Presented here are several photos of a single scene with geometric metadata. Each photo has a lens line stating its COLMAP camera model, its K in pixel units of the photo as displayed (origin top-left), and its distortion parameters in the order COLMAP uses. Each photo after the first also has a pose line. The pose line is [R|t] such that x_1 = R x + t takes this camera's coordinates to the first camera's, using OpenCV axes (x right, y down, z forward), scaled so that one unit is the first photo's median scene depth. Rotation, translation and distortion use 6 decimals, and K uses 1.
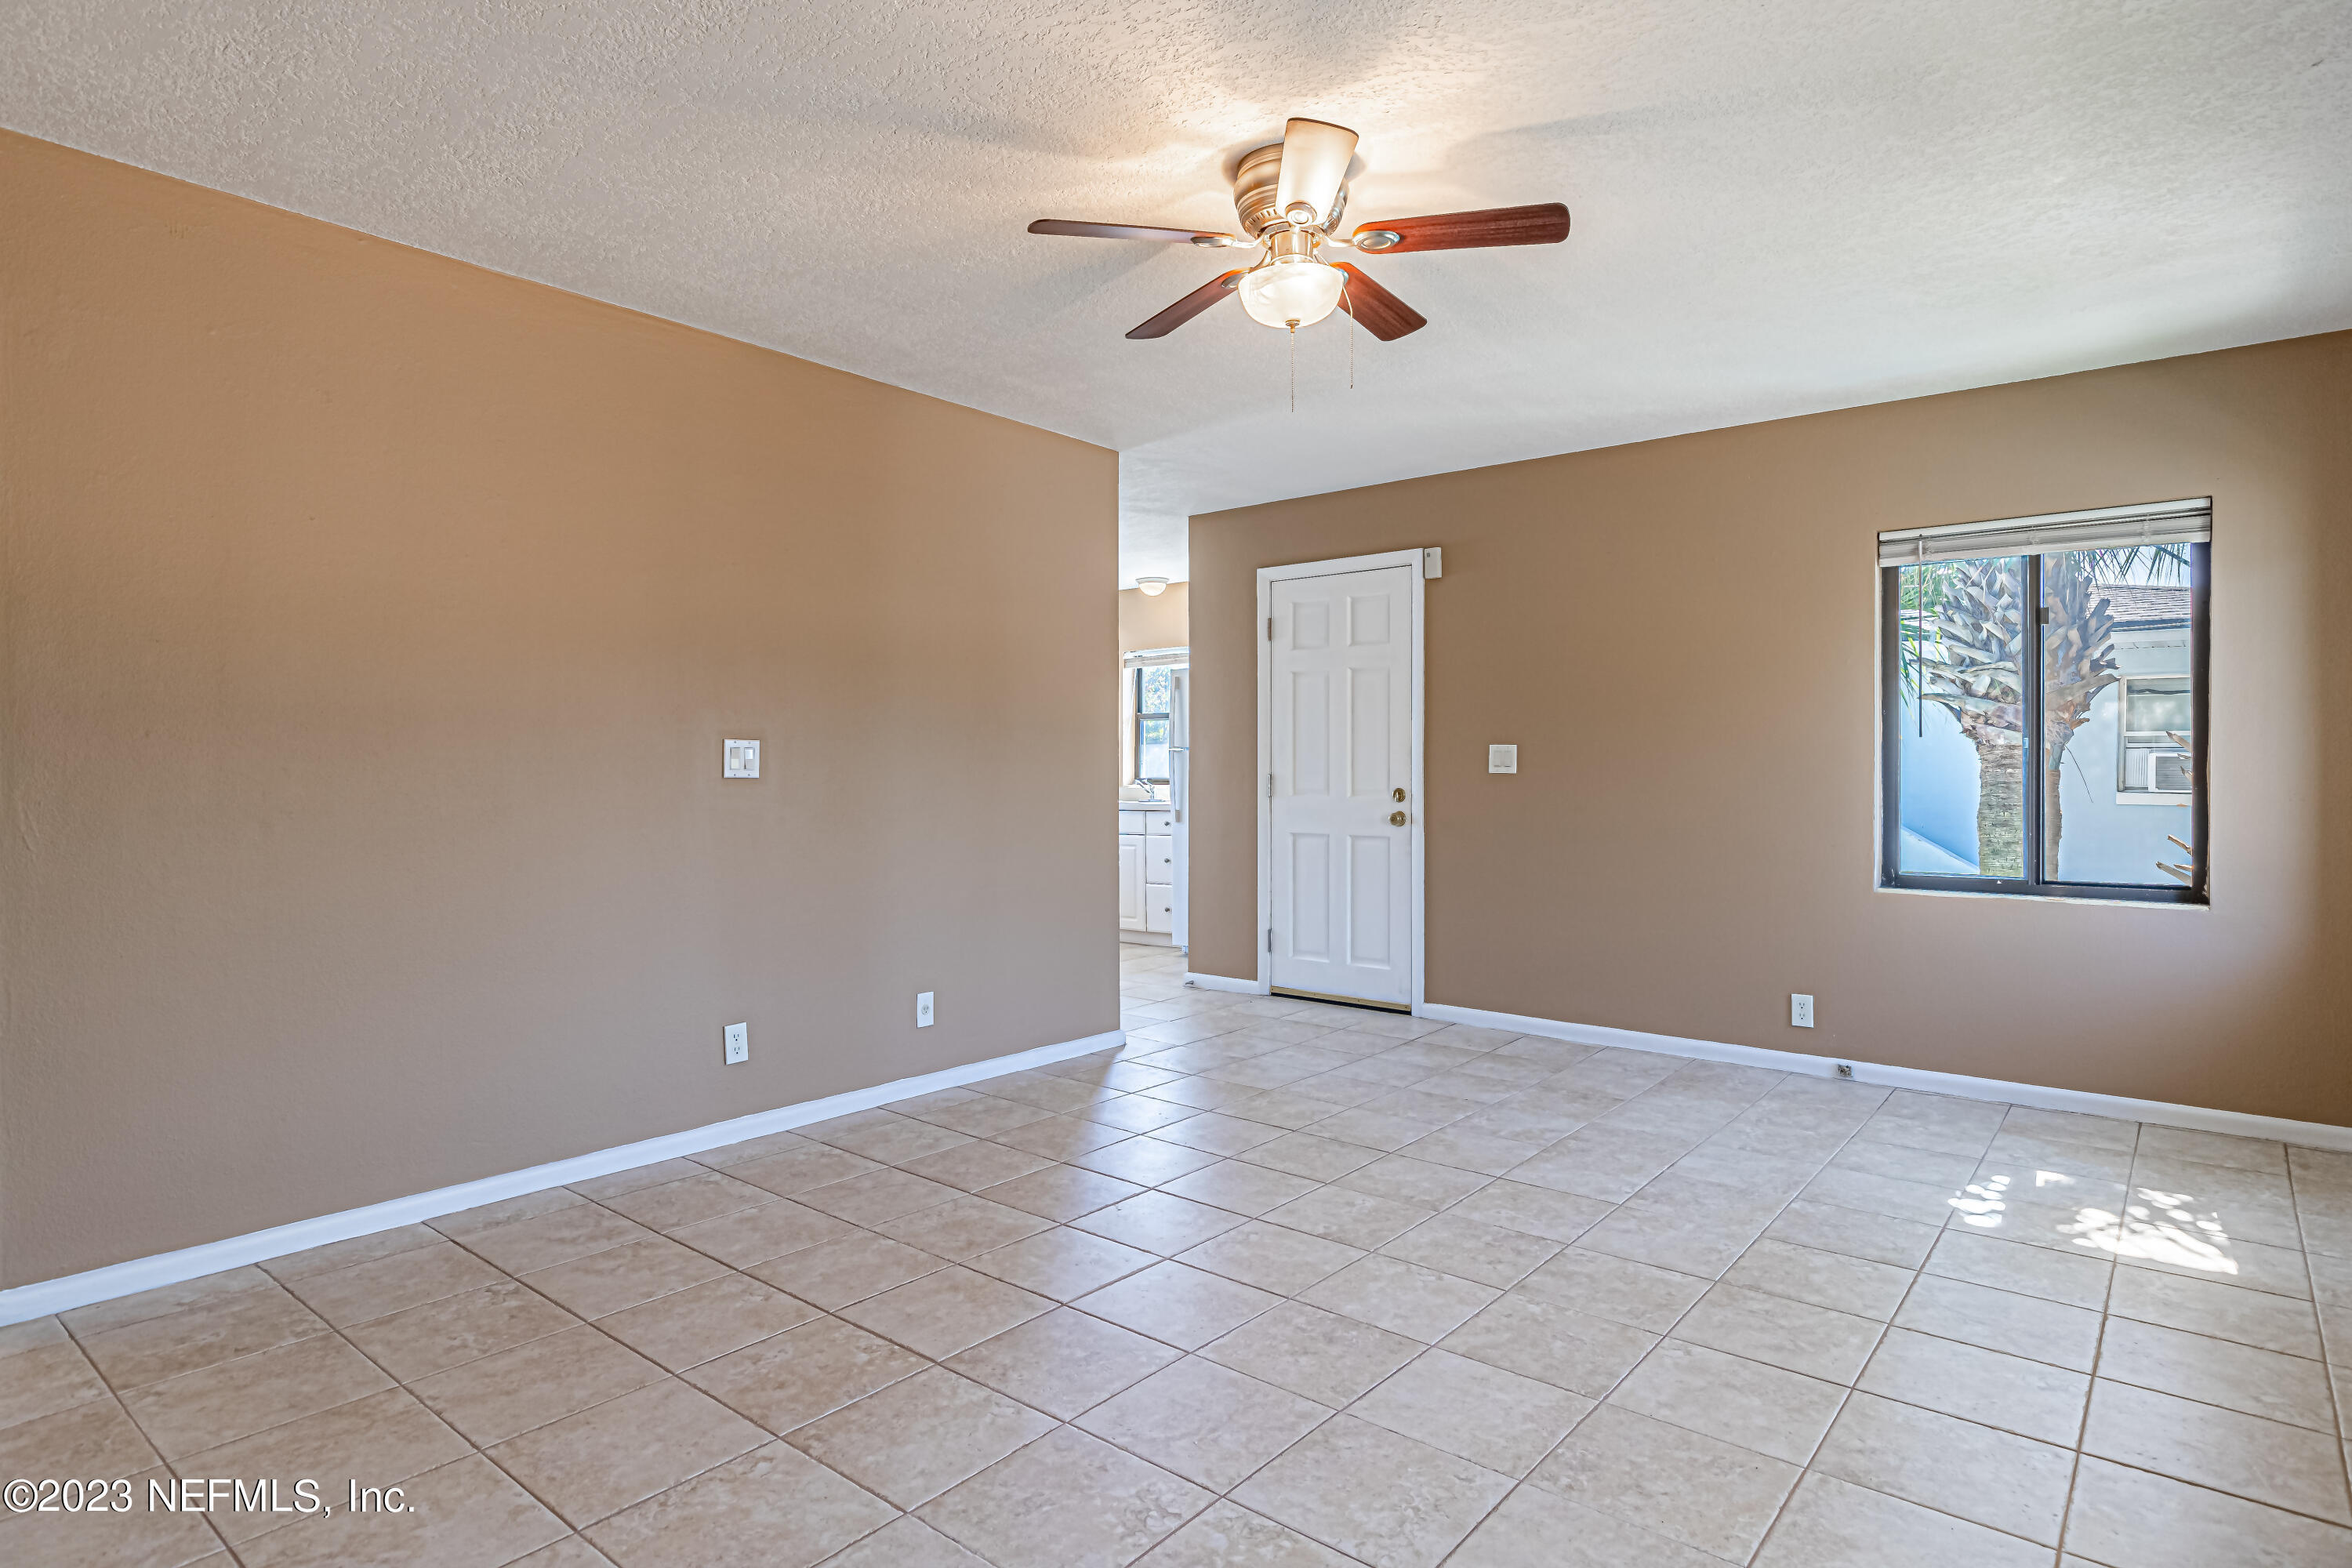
lens RADIAL K [[1255.8, 0, 1174.9], [0, 1255.8, 785.6], [0, 0, 1]] dist [-0.002264, 0.001882]
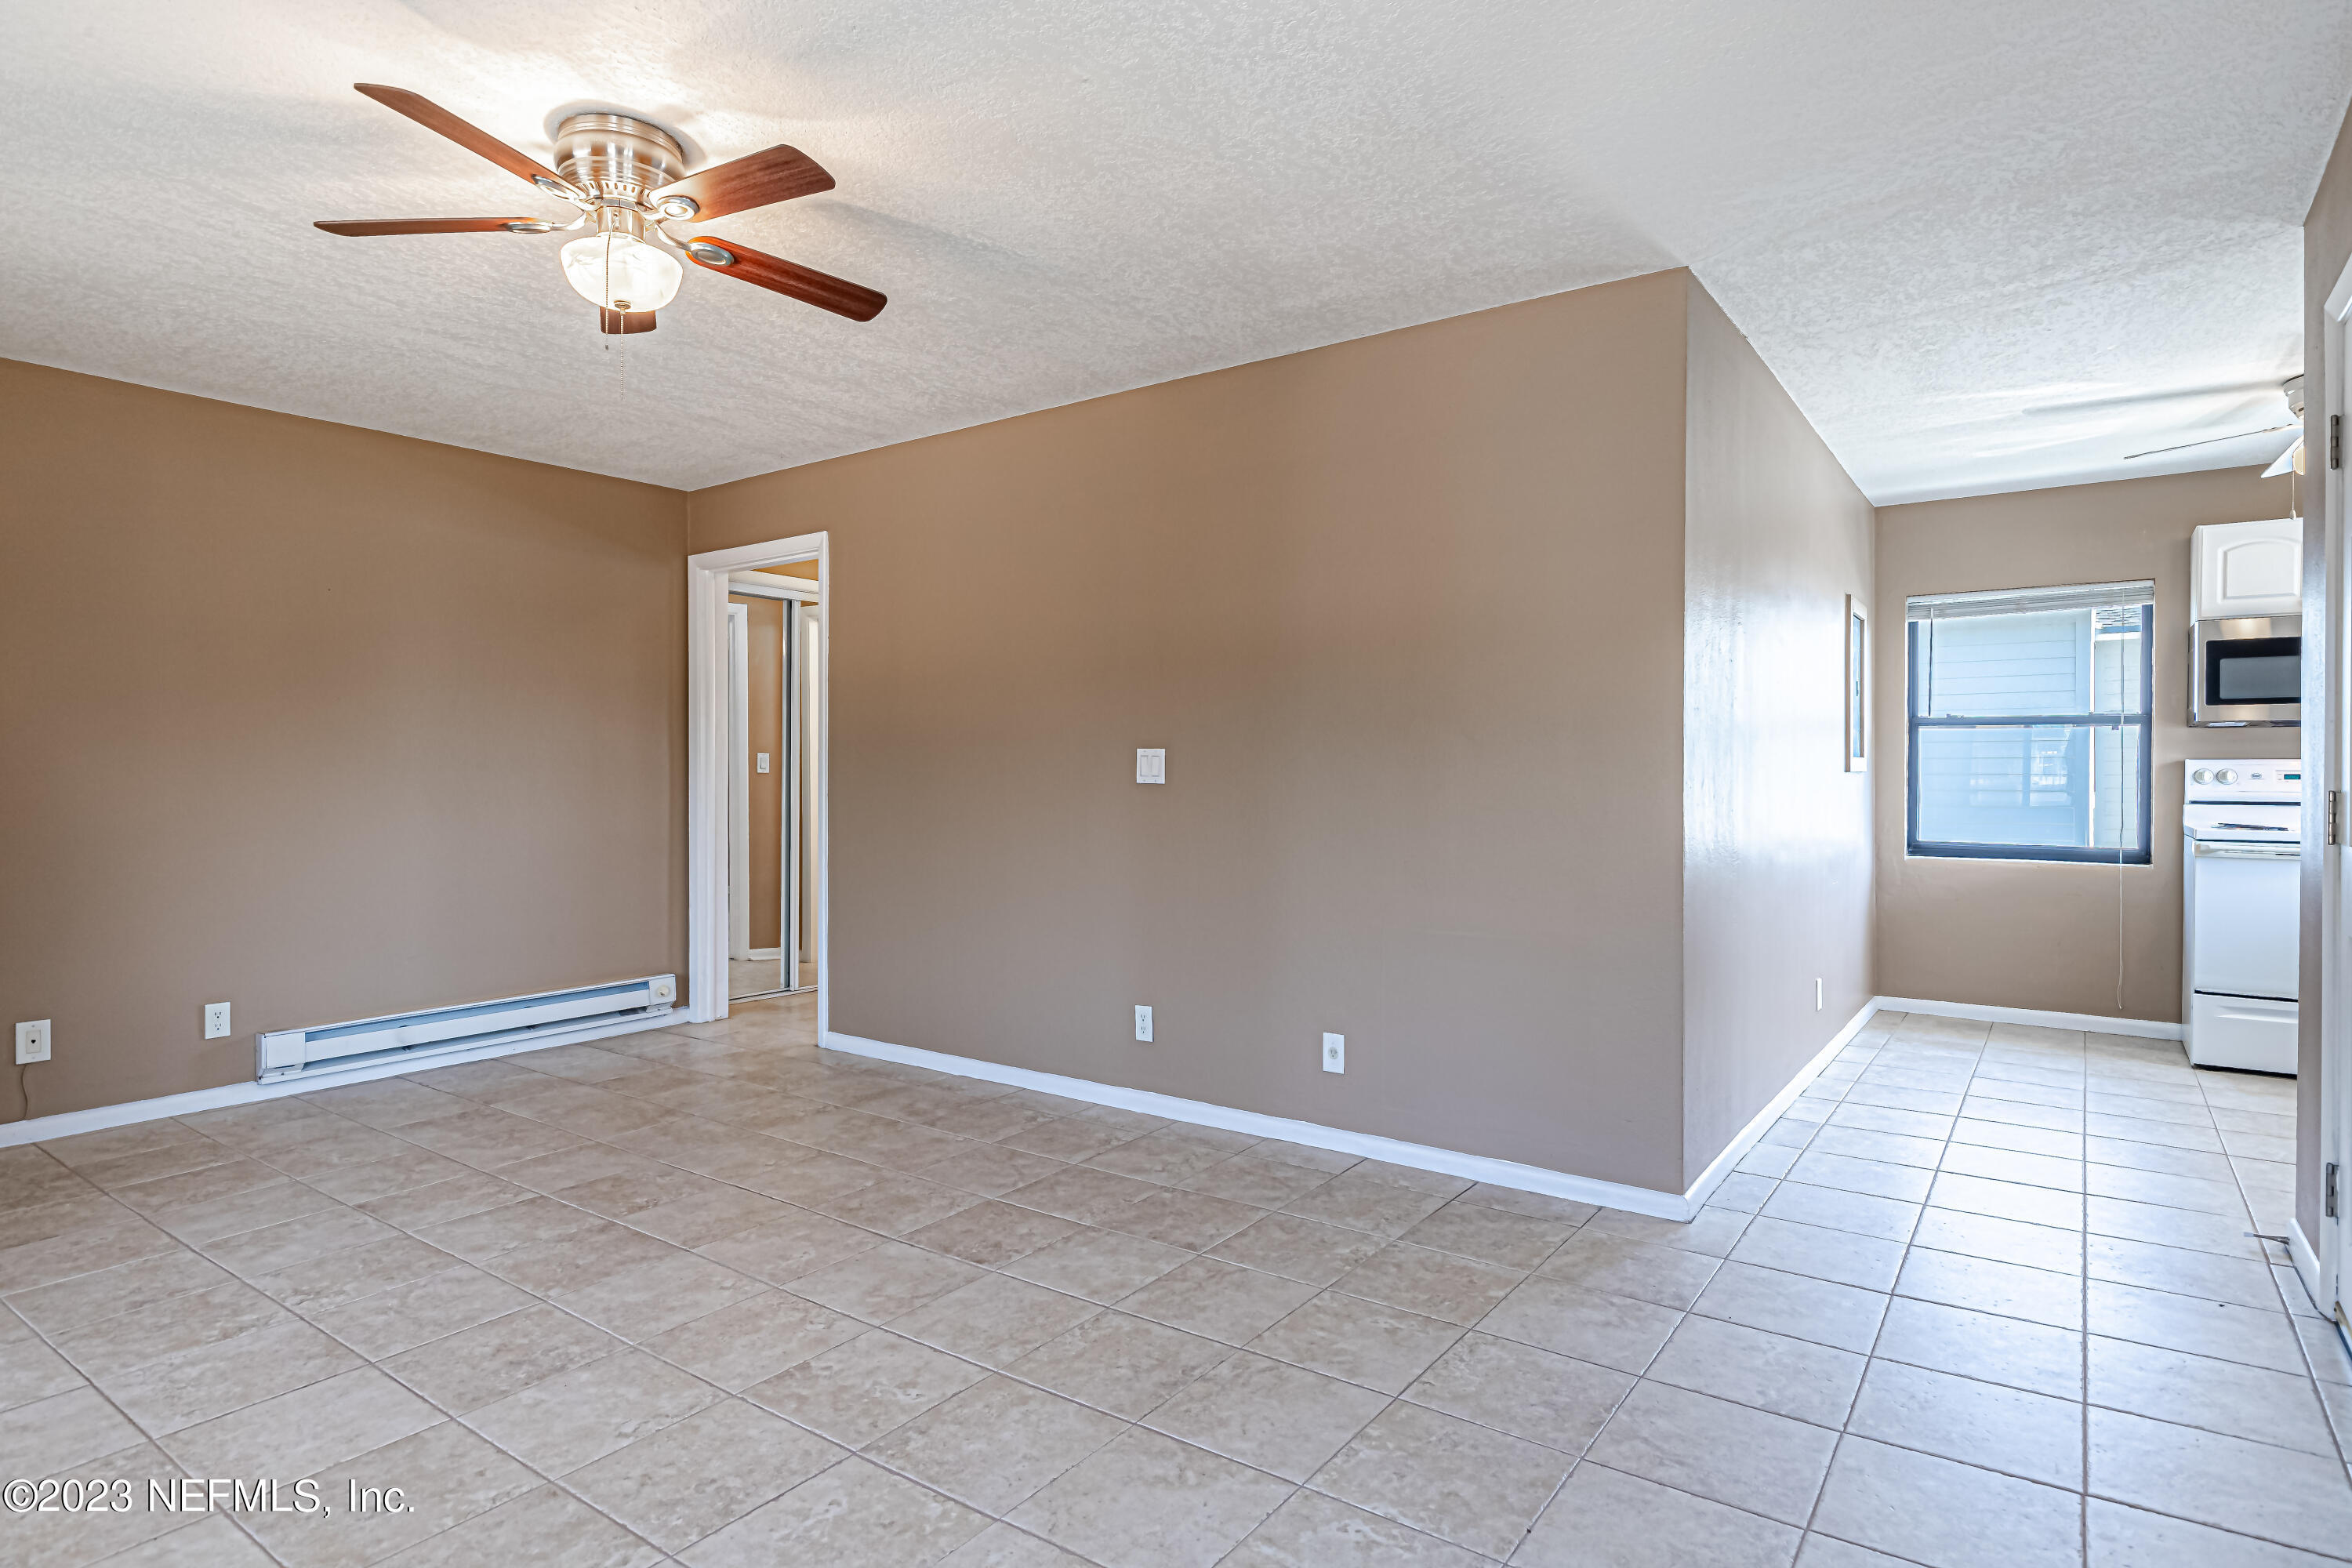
lens RADIAL K [[1255.8, 0, 1195.9], [0, 1255.8, 784.3], [0, 0, 1]] dist [-0.002264, 0.001882]
pose [[0.073729, 0.014654, -0.997171, 0.935400], [-0.012965, 0.999822, 0.013735, -0.025101], [0.997194, 0.011916, 0.073906, 1.198326]]
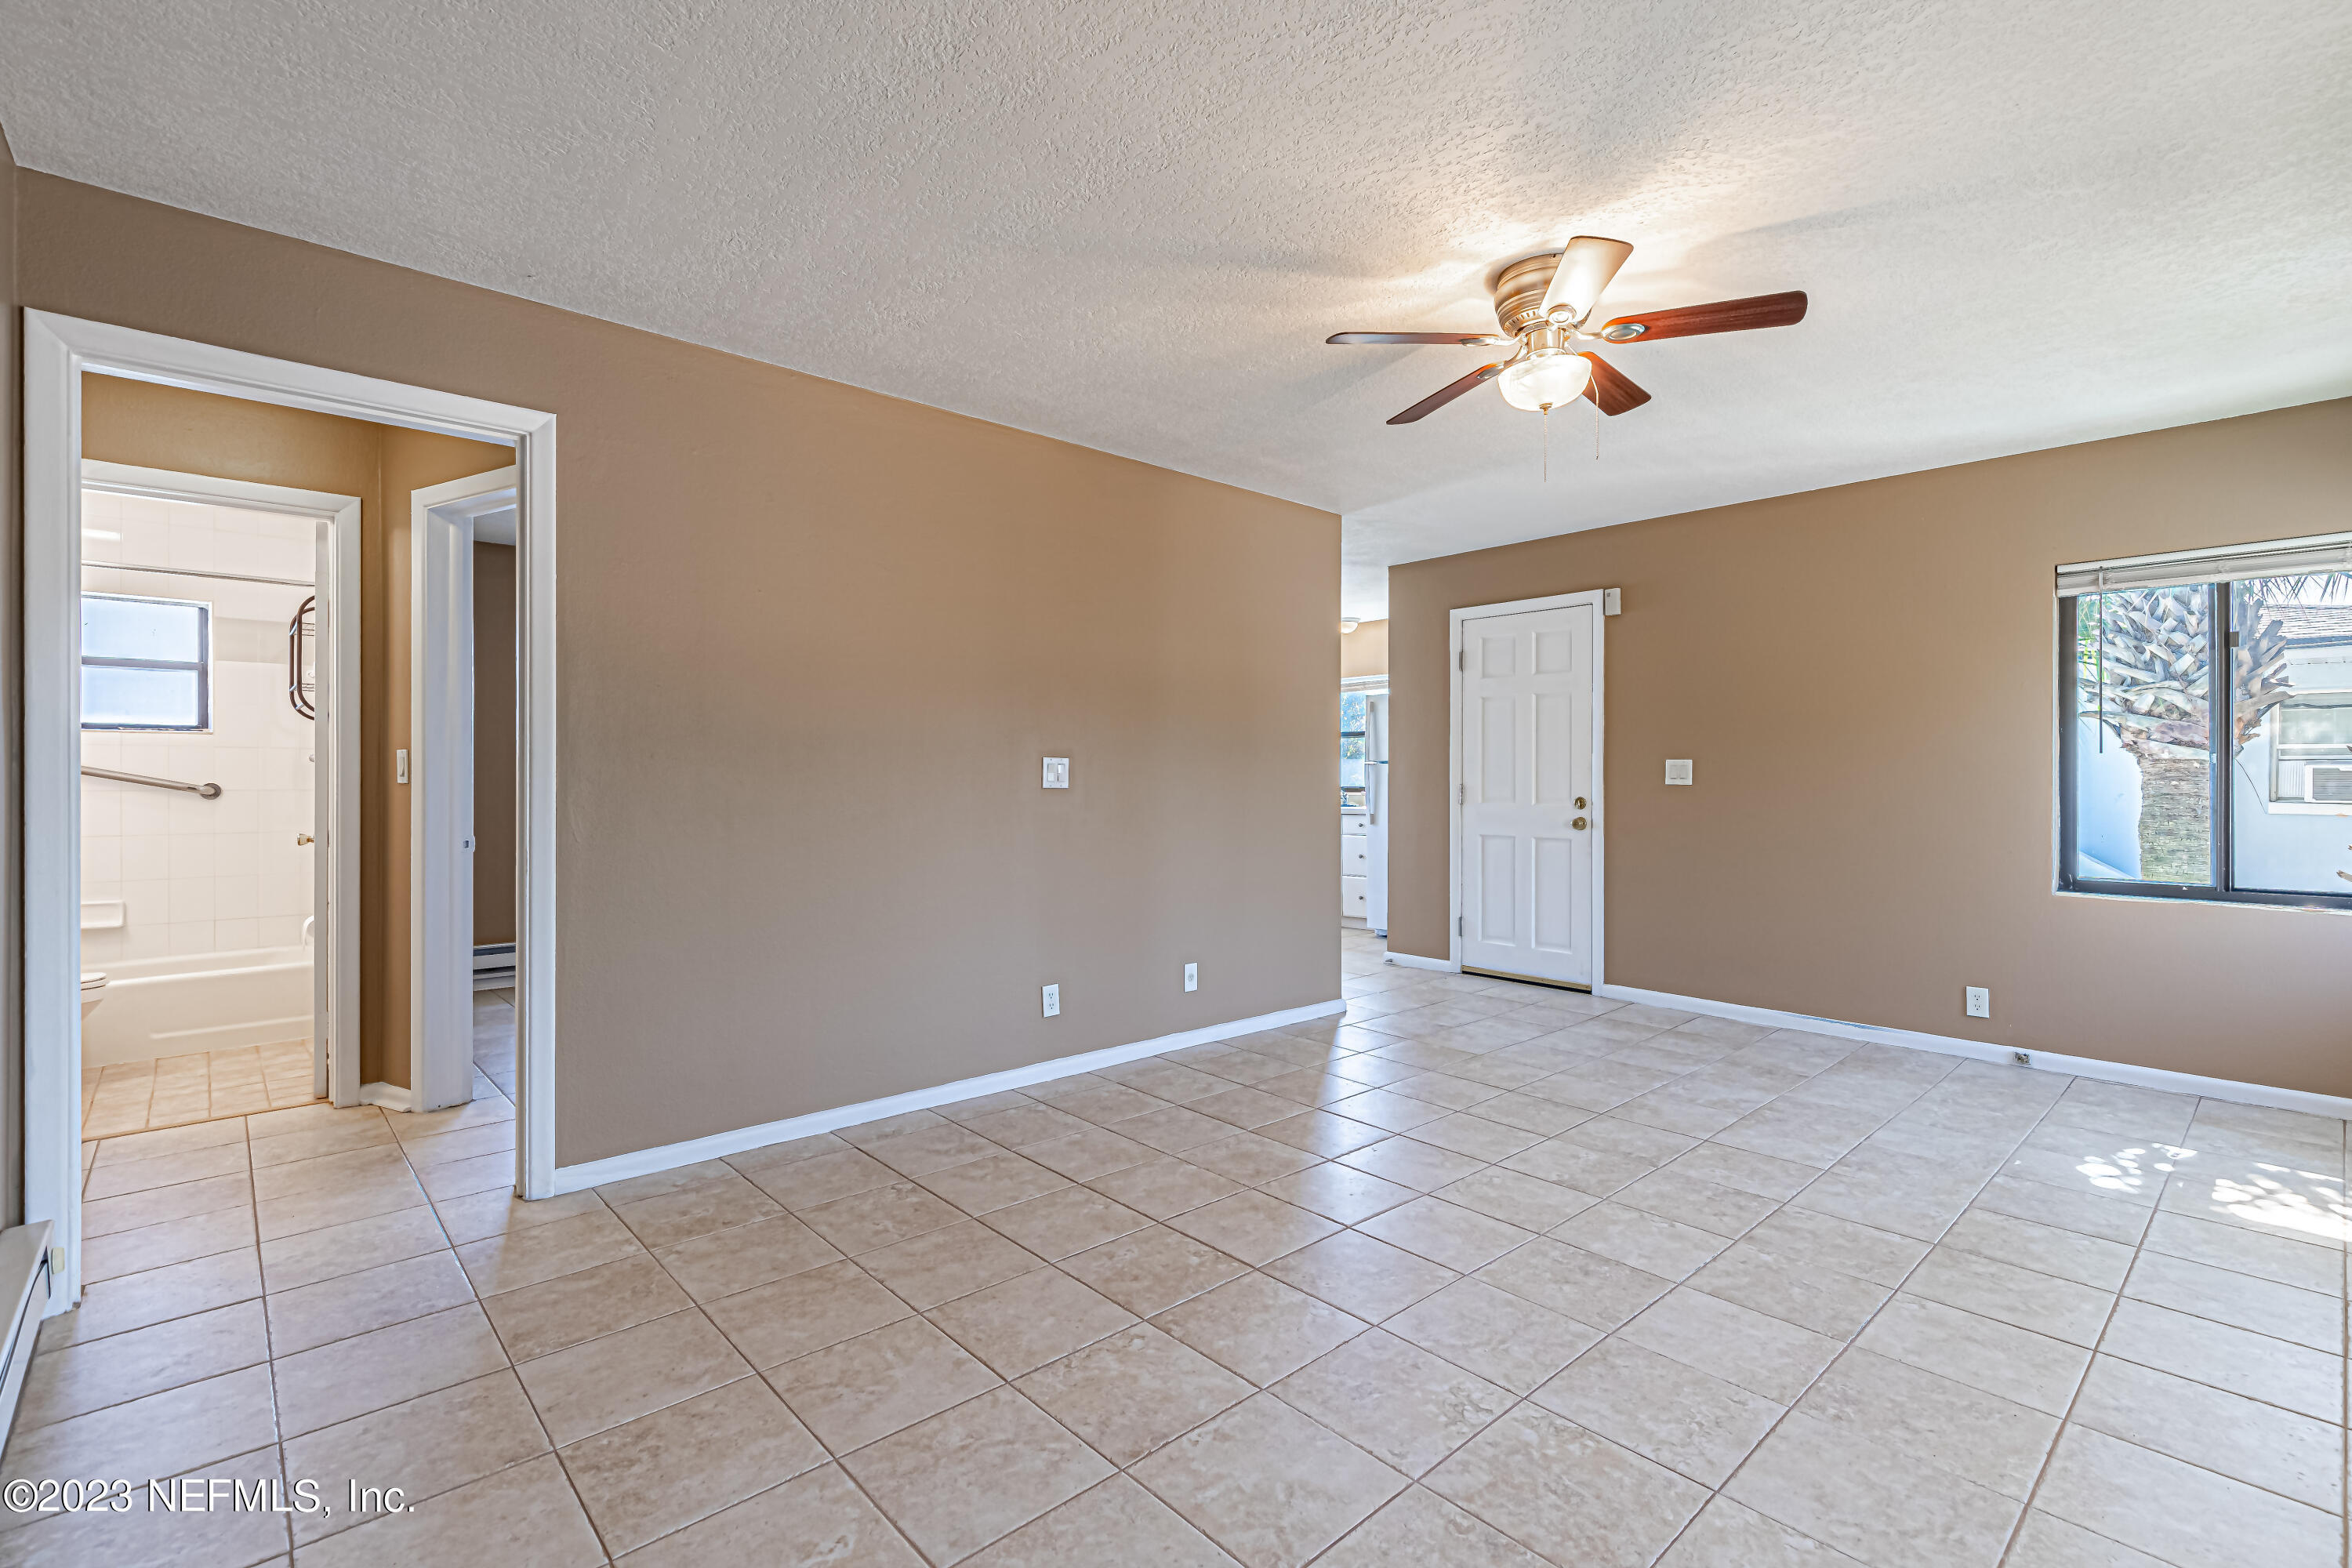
lens RADIAL K [[1053.6, 0, 1175.7], [0, 1053.6, 785.4], [0, 0, 1]] dist [0.006345, -0.001649]
pose [[0.989639, 0.002870, -0.143552, -0.095094], [-0.003537, 0.999984, -0.004386, -0.005828], [0.143537, 0.004848, 0.989633, -0.026470]]
